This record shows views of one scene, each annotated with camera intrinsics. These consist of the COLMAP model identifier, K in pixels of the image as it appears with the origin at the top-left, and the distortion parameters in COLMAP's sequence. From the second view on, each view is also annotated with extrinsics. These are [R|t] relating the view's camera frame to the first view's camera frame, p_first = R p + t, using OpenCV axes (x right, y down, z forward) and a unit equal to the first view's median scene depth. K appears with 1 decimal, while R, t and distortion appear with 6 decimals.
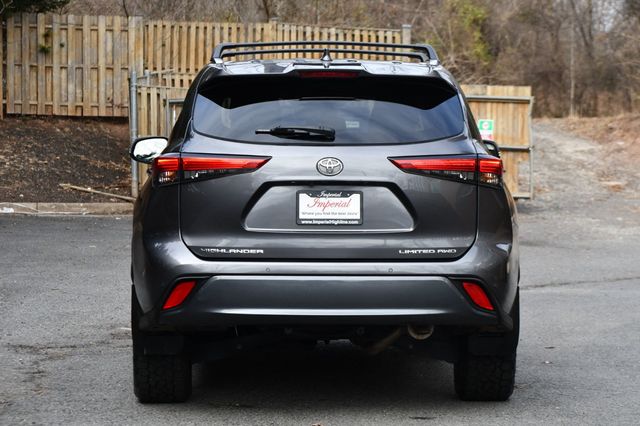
lens RADIAL K [[2479.5, 0, 319.3], [0, 2479.5, 213.3], [0, 0, 1]] dist [0.176190, 0.000000]
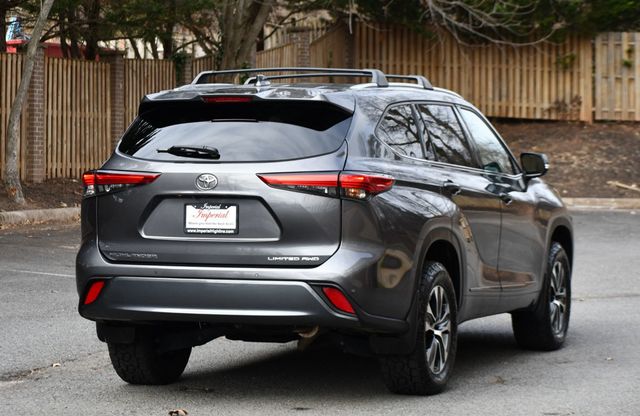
lens RADIAL K [[2148.5, 0, 320.4], [0, 2148.5, 208.5], [0, 0, 1]] dist [-0.298875, 0.000000]
pose [[0.929734, 0.009337, -0.368113, 0.406384], [-0.007724, 0.999953, 0.005856, -0.012758], [0.368150, -0.002602, 0.929763, 0.115021]]
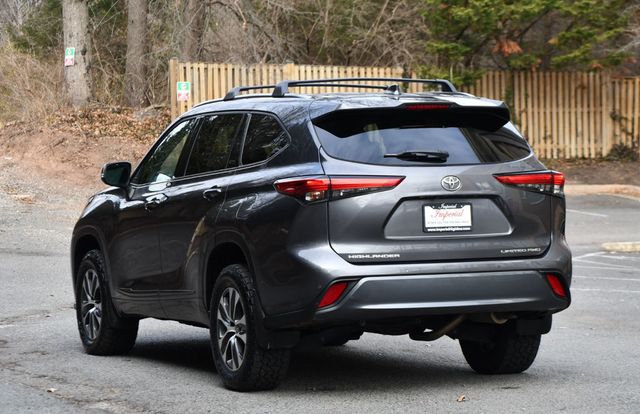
lens RADIAL K [[2473.7, 0, 319.9], [0, 2473.7, 206.7], [0, 0, 1]] dist [0.026754, 0.000000]
pose [[0.929851, -0.031554, 0.366581, -0.493899], [0.034093, 0.999419, -0.000450, -0.008997], [-0.366354, 0.012916, 0.930386, -0.097902]]
